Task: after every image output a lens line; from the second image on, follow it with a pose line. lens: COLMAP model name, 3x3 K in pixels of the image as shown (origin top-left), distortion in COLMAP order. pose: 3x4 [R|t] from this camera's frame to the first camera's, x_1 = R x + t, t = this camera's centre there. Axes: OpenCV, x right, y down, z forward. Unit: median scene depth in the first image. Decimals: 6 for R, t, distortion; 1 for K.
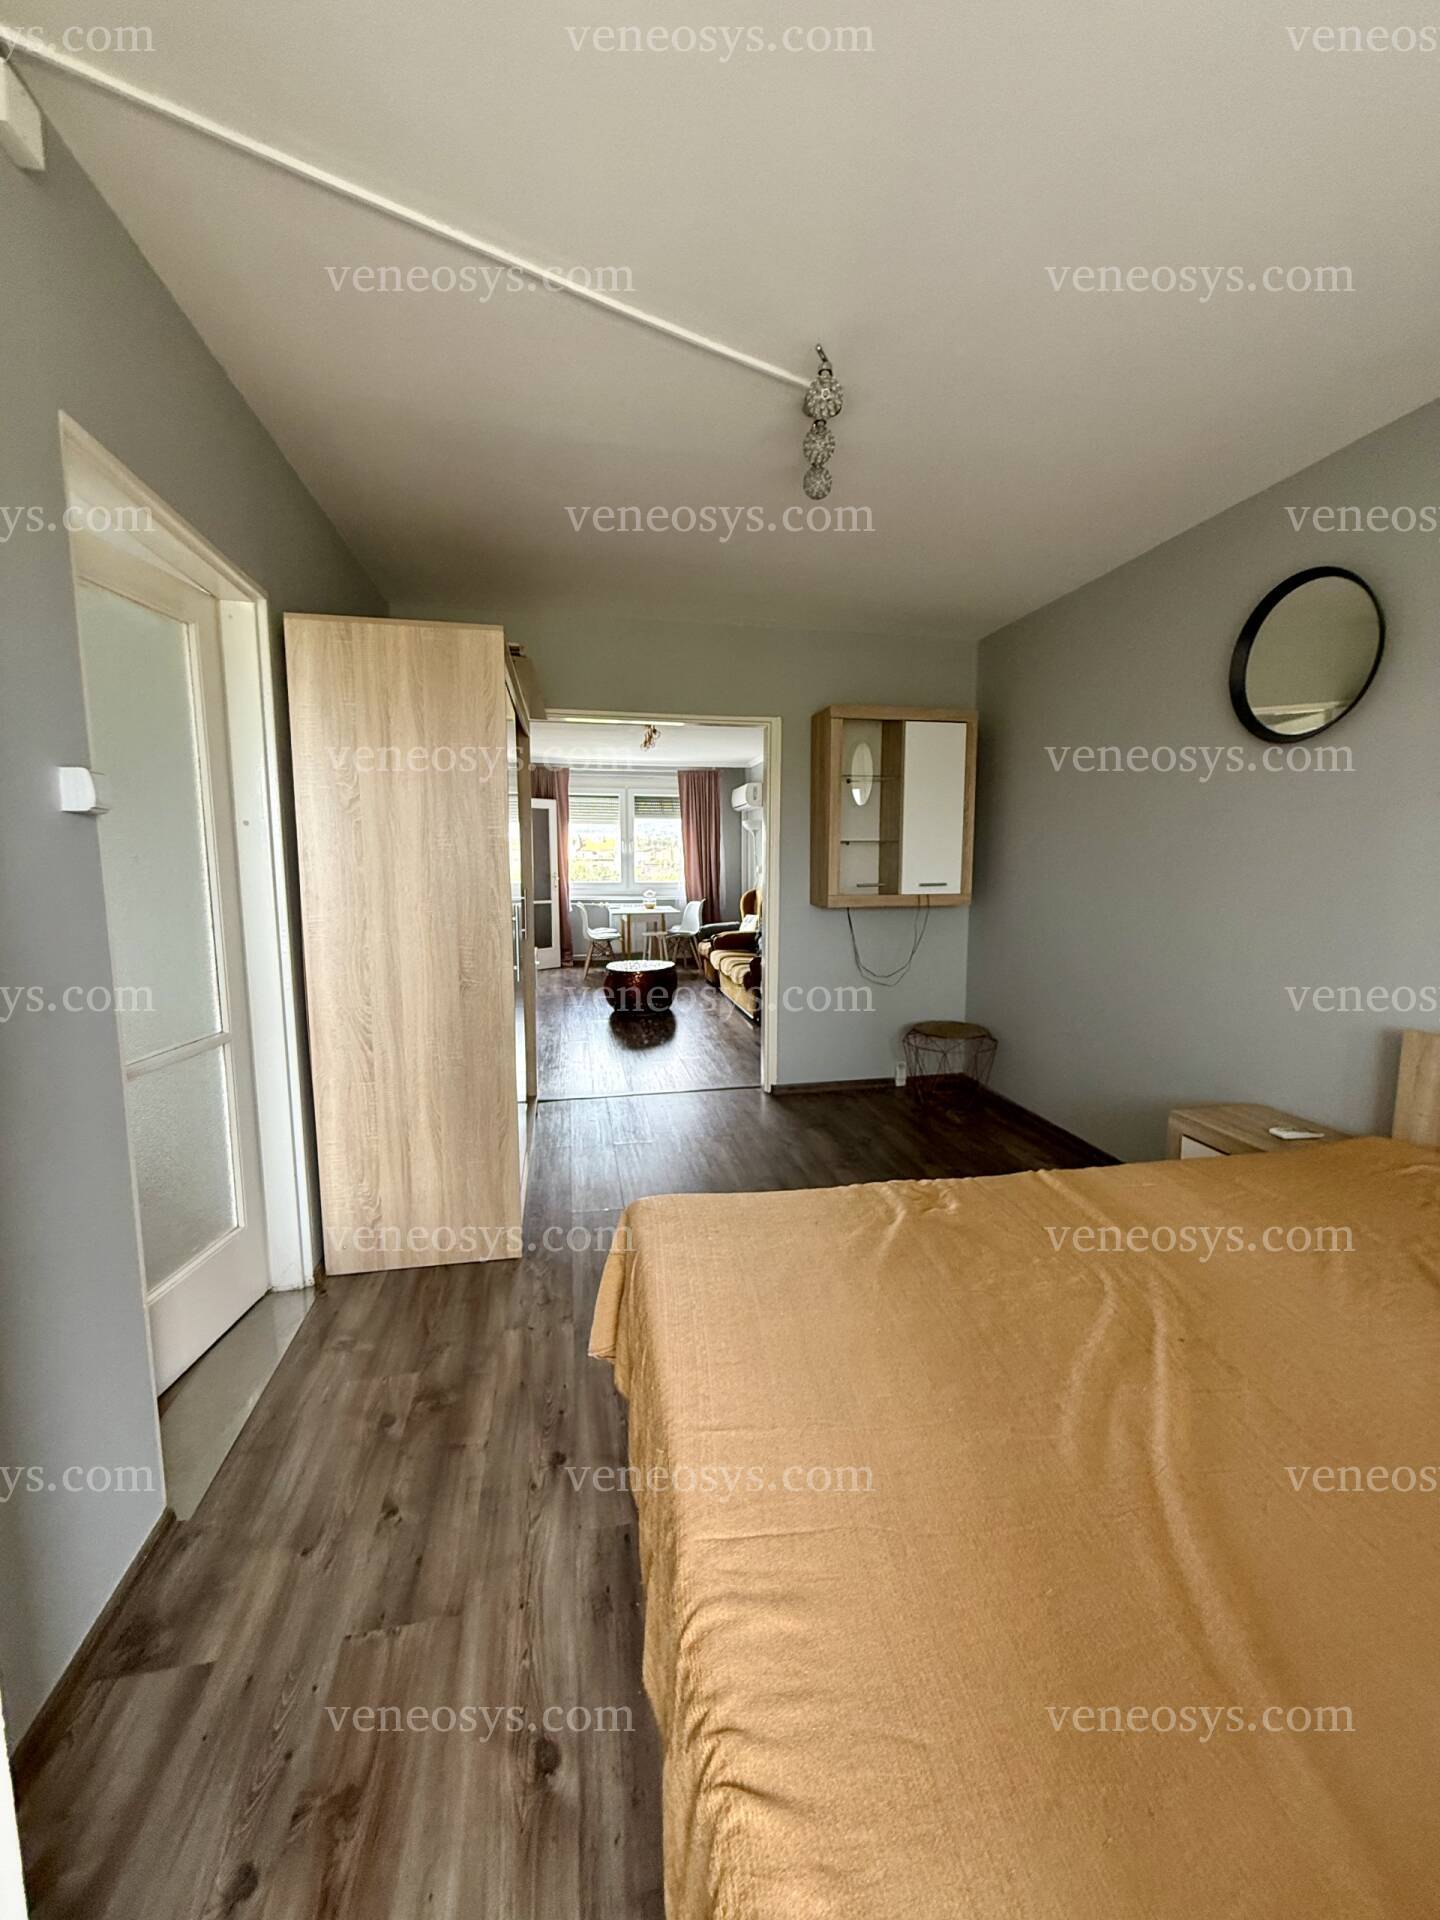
lens RADIAL K [[770.3, 0, 715.6], [0, 770.3, 957.6], [0, 0, 1]] dist [0.005534, 0.000641]
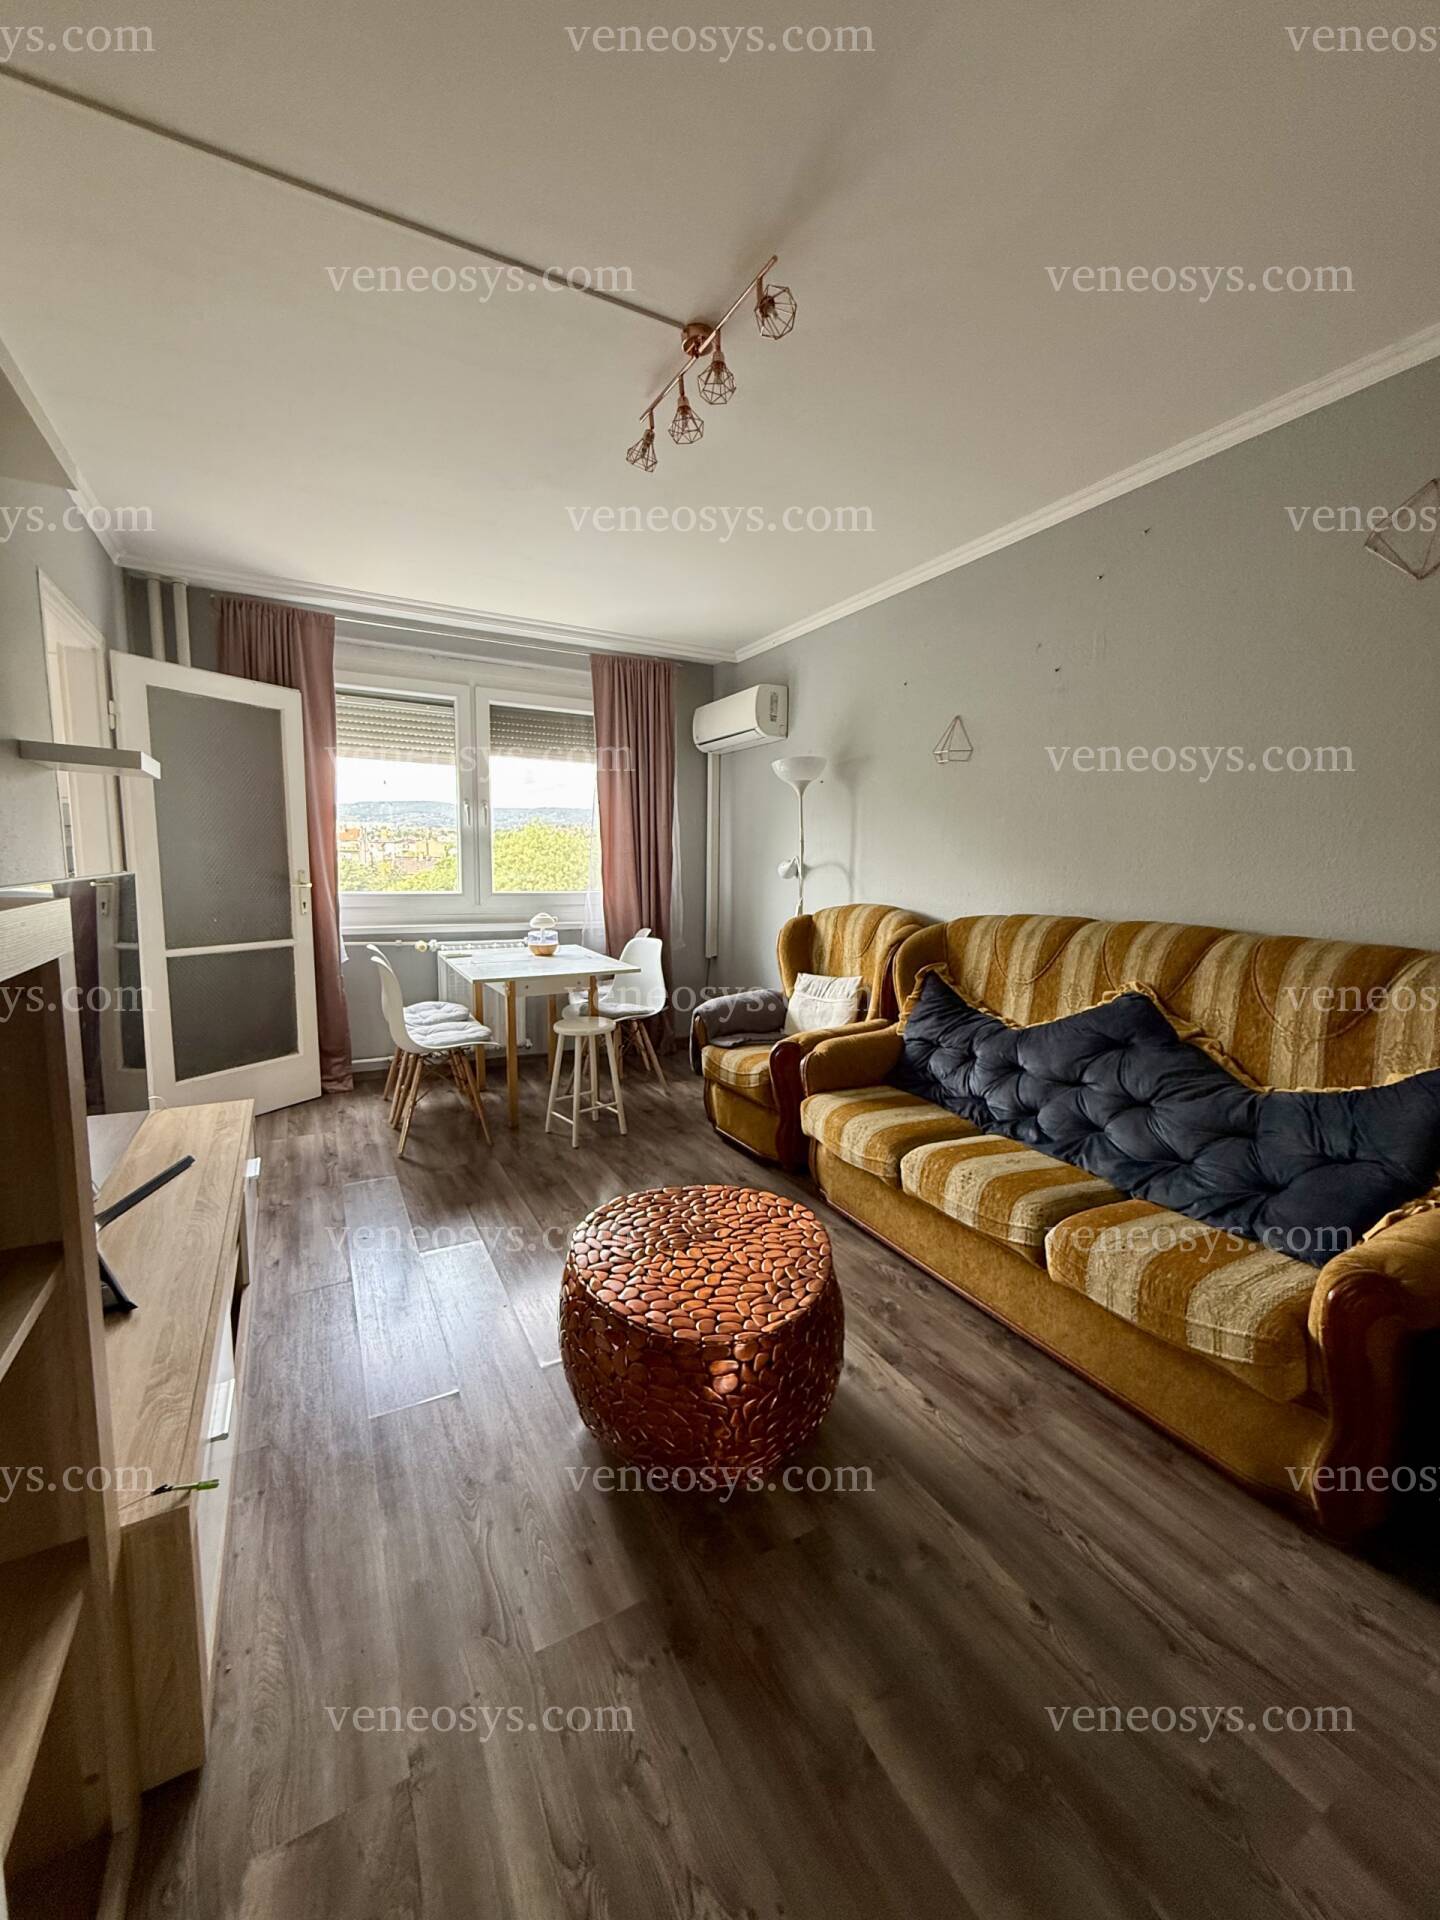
lens RADIAL K [[770.3, 0, 725.4], [0, 770.3, 960.4], [0, 0, 1]] dist [0.005534, 0.000641]
pose [[0.959255, -0.016392, 0.282066, -0.107001], [0.014448, 0.999855, 0.008971, -0.061023], [-0.282172, -0.004530, 0.959353, 0.532688]]
